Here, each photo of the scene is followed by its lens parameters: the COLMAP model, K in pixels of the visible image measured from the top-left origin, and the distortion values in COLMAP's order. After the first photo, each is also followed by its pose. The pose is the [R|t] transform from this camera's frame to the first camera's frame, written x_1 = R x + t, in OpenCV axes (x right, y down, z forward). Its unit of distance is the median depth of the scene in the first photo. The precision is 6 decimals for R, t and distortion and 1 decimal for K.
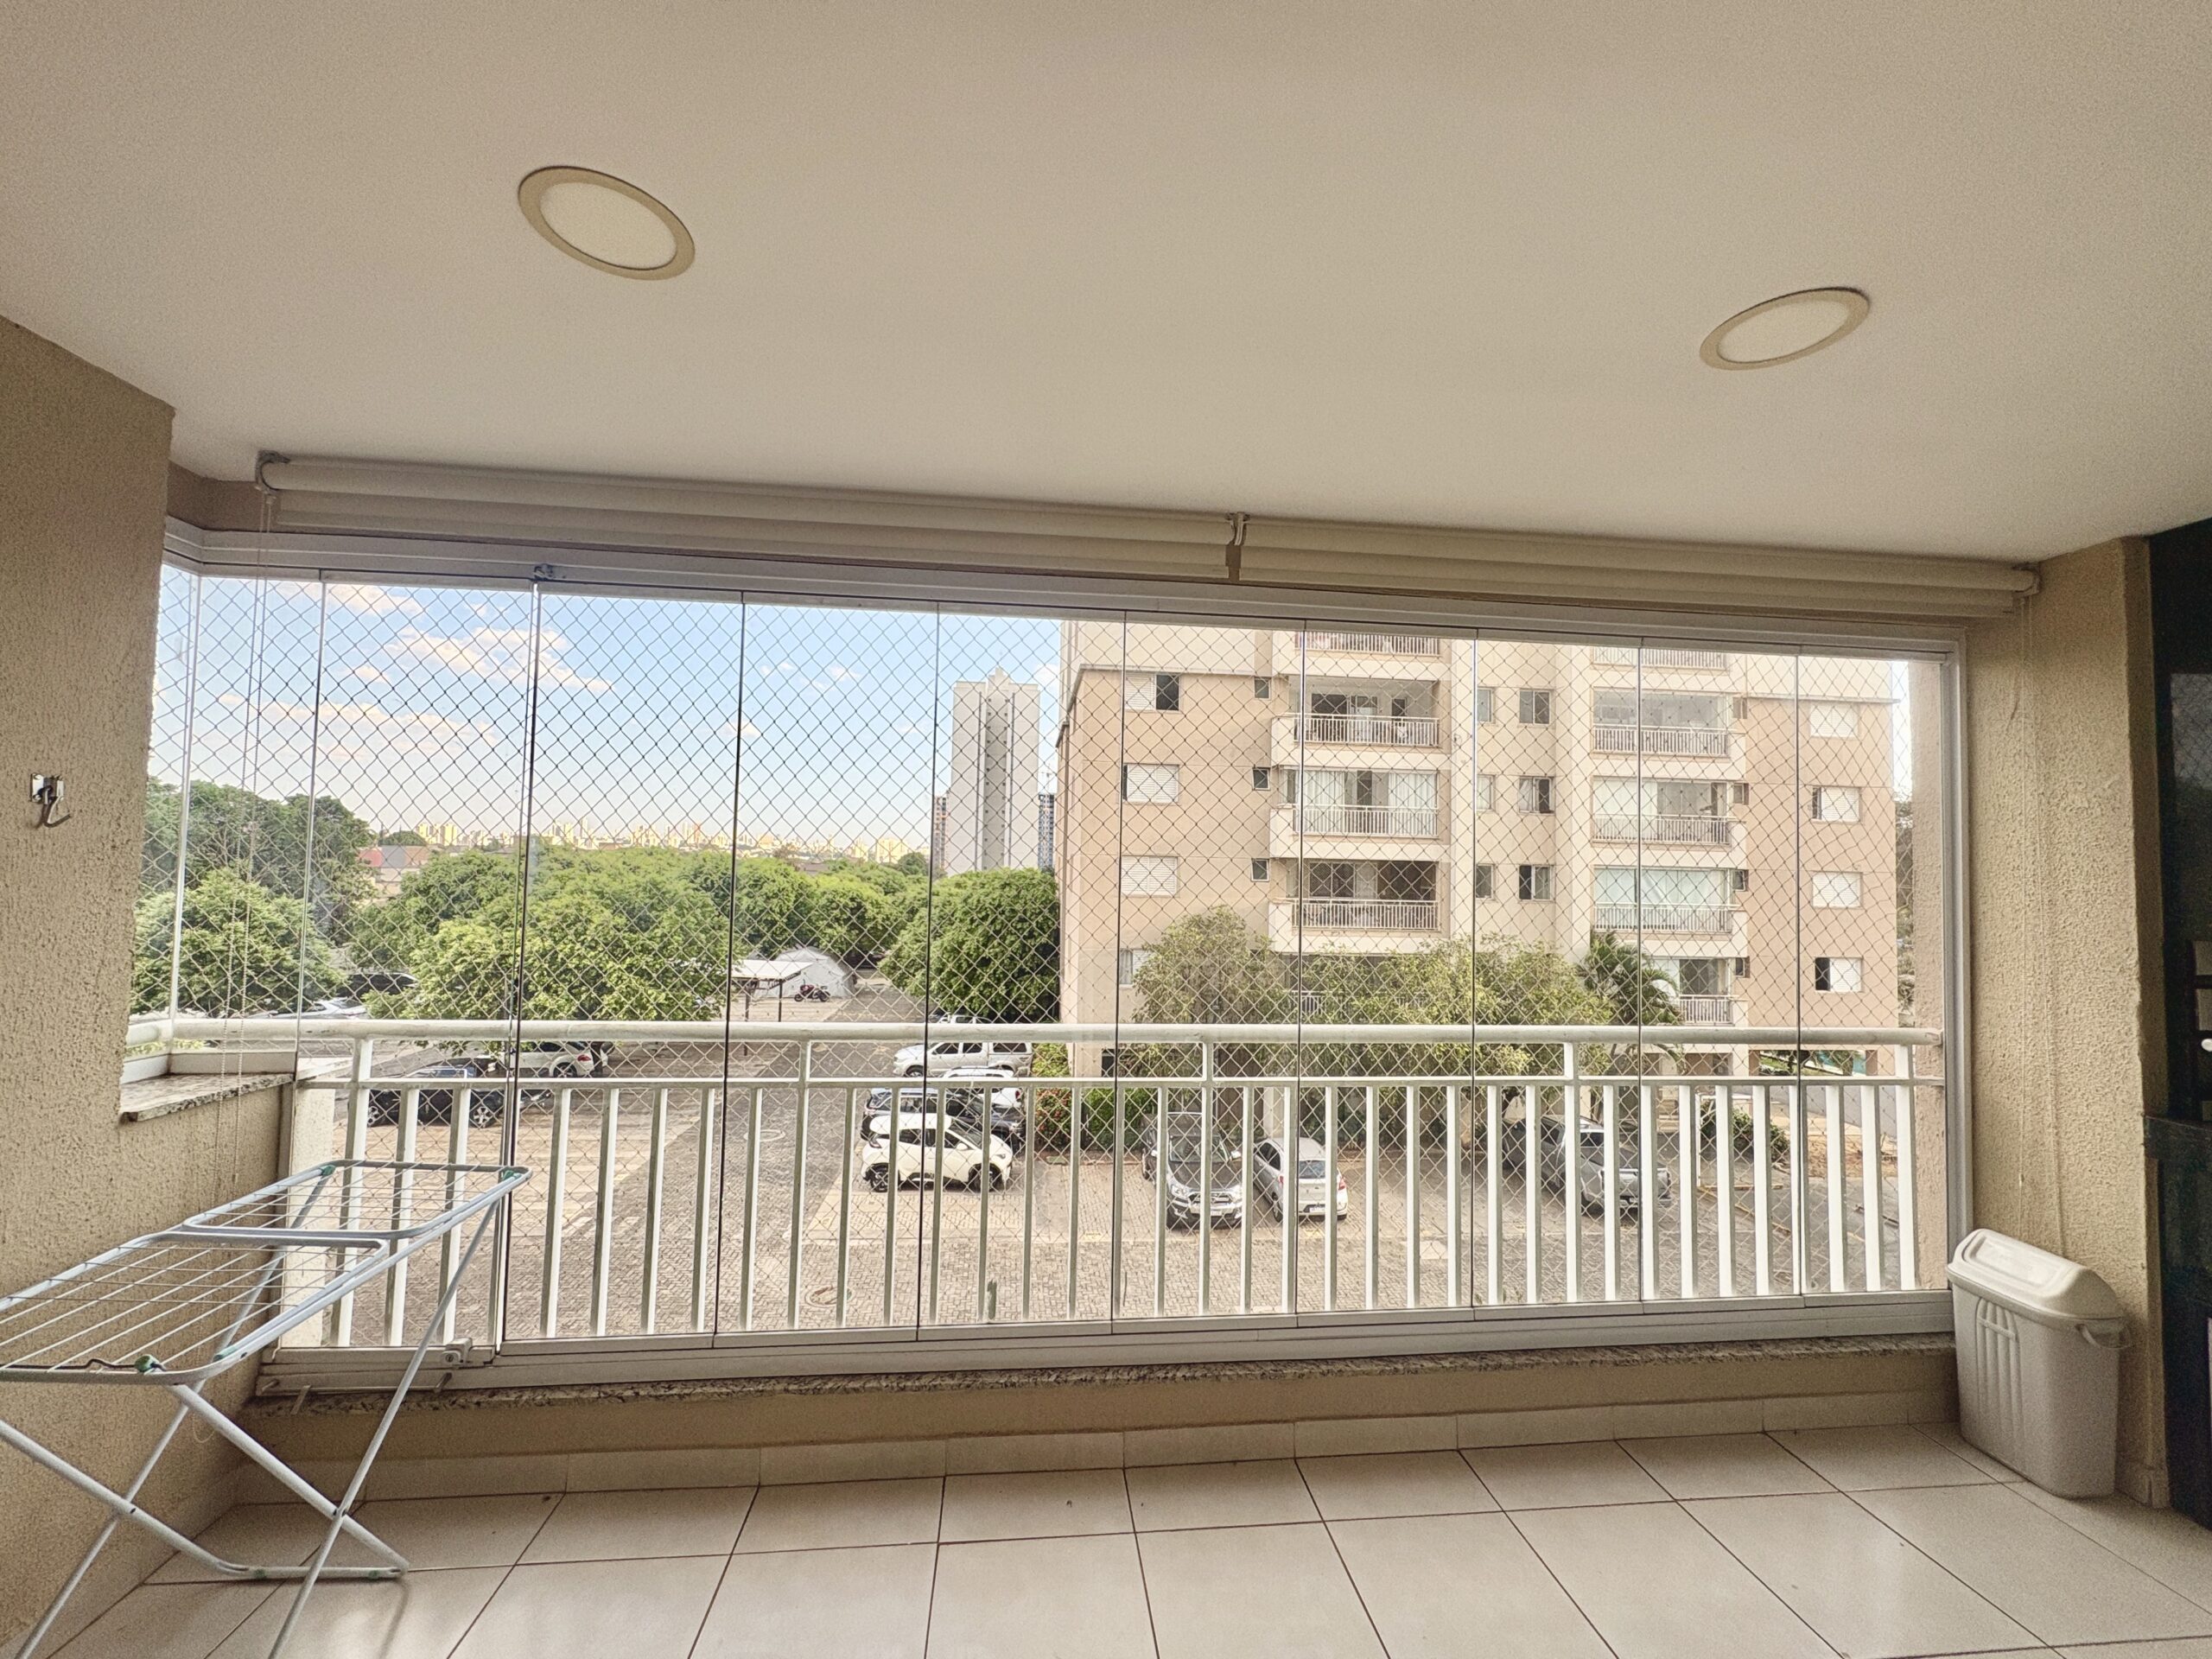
lens RADIAL K [[882.9, 0, 1106.0], [0, 882.9, 829.5], [0, 0, 1]] dist [-0.001279, 0.000950]
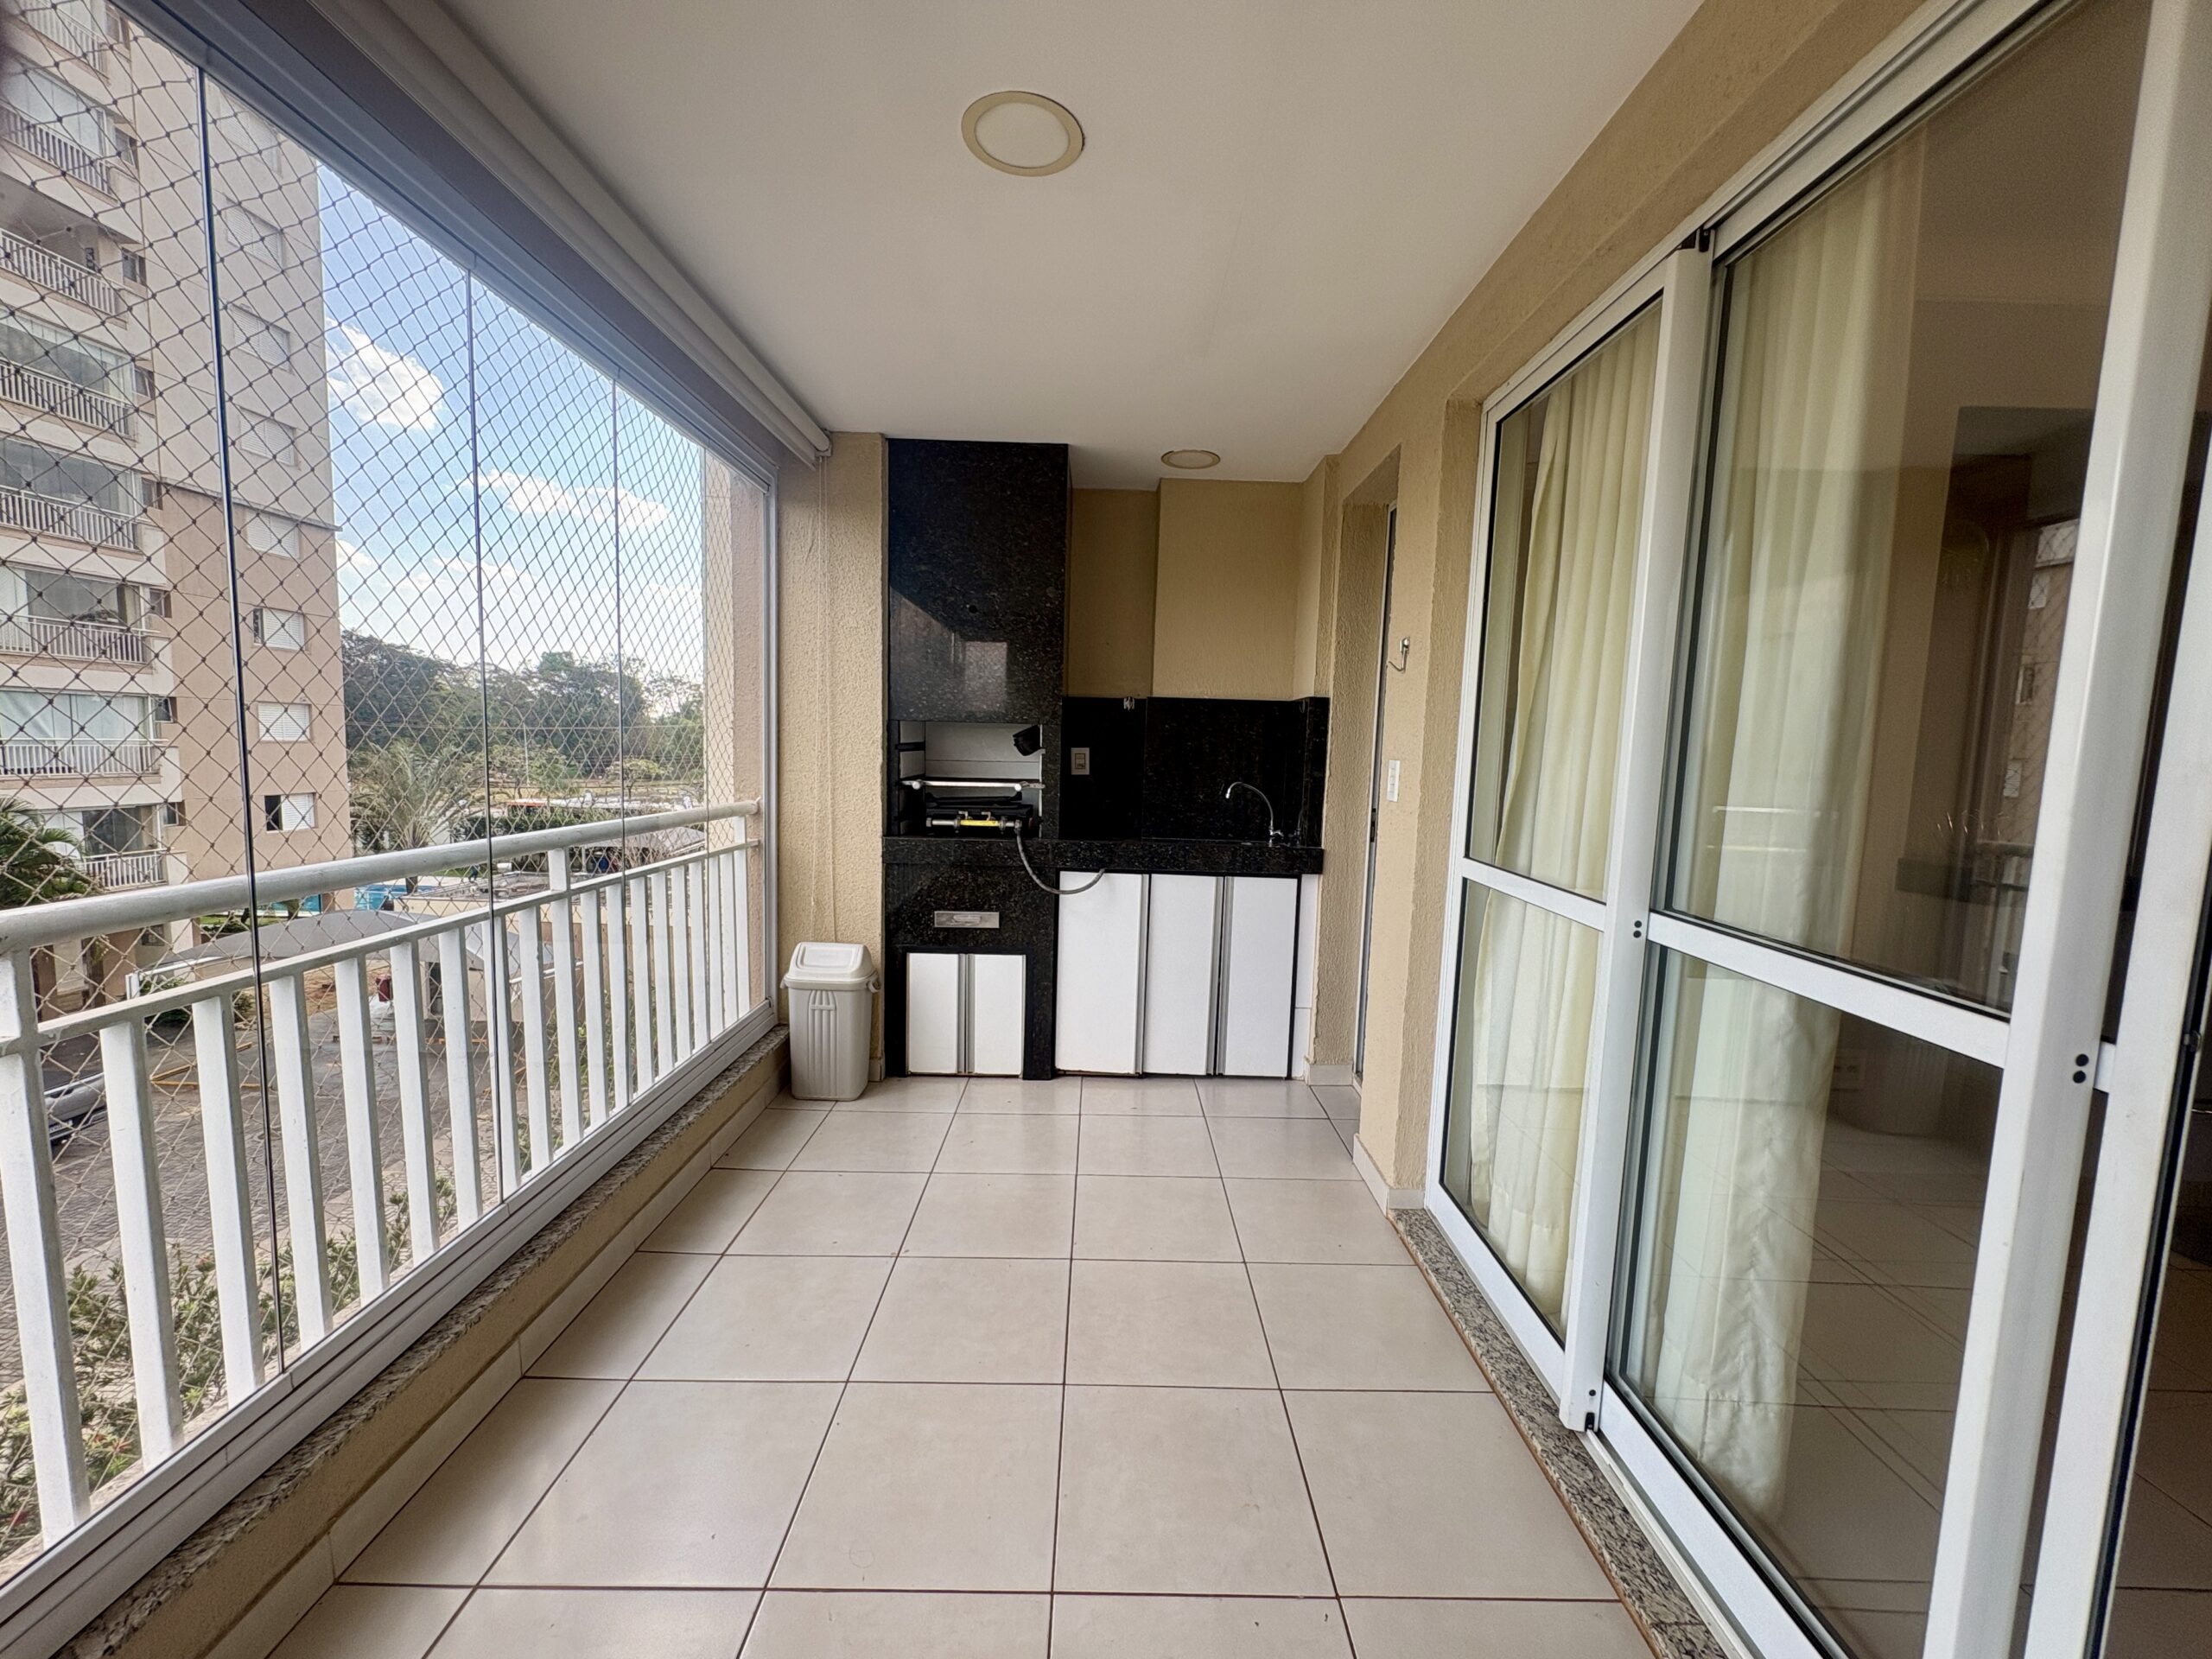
lens RADIAL K [[882.9, 0, 1106.0], [0, 882.9, 829.5], [0, 0, 1]] dist [-0.001279, 0.000950]
pose [[0.099442, -0.112006, 0.988719, -0.150961], [-0.069347, 0.990448, 0.119176, 0.056498], [-0.992624, -0.080415, 0.090725, 0.263360]]
